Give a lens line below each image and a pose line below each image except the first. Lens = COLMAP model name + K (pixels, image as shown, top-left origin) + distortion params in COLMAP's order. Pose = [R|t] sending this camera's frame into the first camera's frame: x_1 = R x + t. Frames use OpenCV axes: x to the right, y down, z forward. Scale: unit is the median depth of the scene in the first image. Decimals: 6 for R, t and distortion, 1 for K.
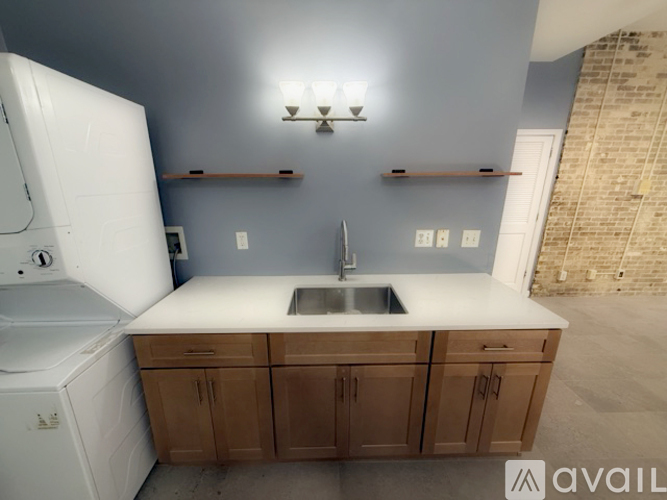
lens RADIAL K [[265.2, 0, 331.8], [0, 265.2, 248.7], [0, 0, 1]] dist [-0.000086, -0.000098]
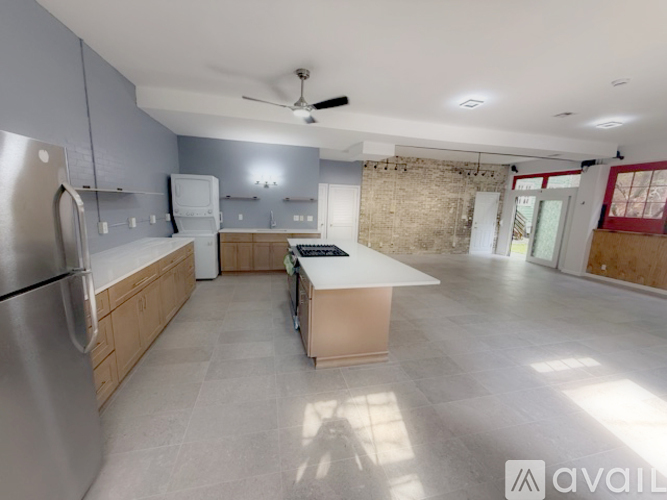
lens RADIAL K [[265.2, 0, 331.8], [0, 265.2, 248.7], [0, 0, 1]] dist [-0.000086, -0.000098]
pose [[0.975438, 0.001000, 0.220273, 0.026656], [0.020617, 0.995185, -0.095816, 0.419993], [-0.219309, 0.098004, 0.970721, -1.447326]]
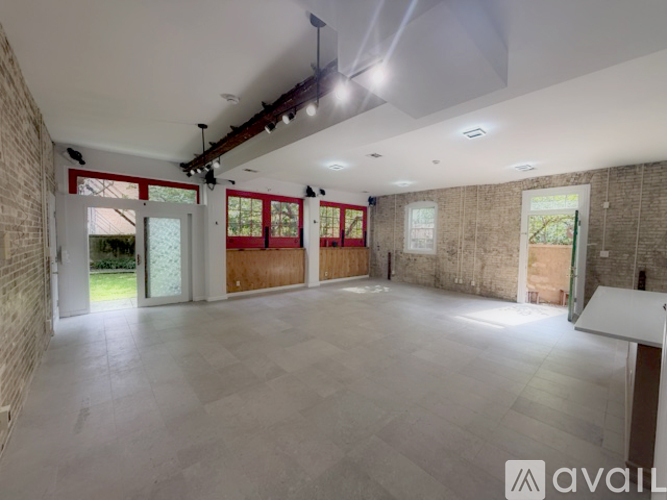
lens RADIAL K [[265.2, 0, 331.8], [0, 265.2, 248.7], [0, 0, 1]] dist [-0.000086, -0.000098]
pose [[-0.654078, -0.044884, 0.755095, 0.408044], [0.187784, 0.957354, 0.219569, -0.233726], [-0.732748, 0.285410, -0.617755, 0.916879]]
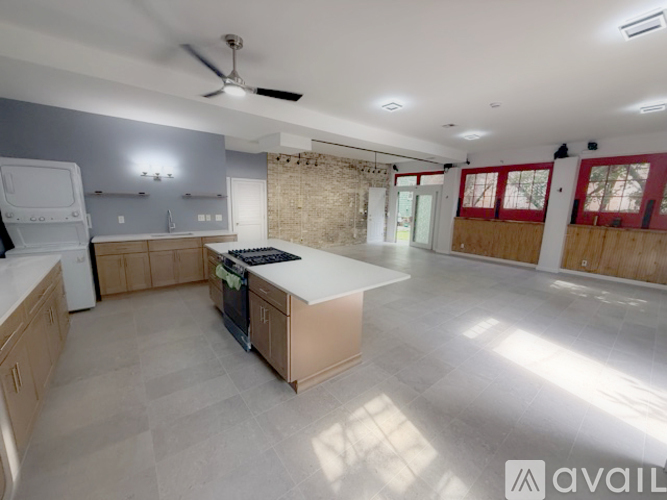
lens RADIAL K [[265.2, 0, 331.8], [0, 265.2, 248.7], [0, 0, 1]] dist [-0.000086, -0.000098]
pose [[0.794554, -0.085122, 0.601197, -0.170759], [0.136872, 0.989750, -0.040757, 0.364096], [-0.591565, 0.114671, 0.798061, -1.262817]]
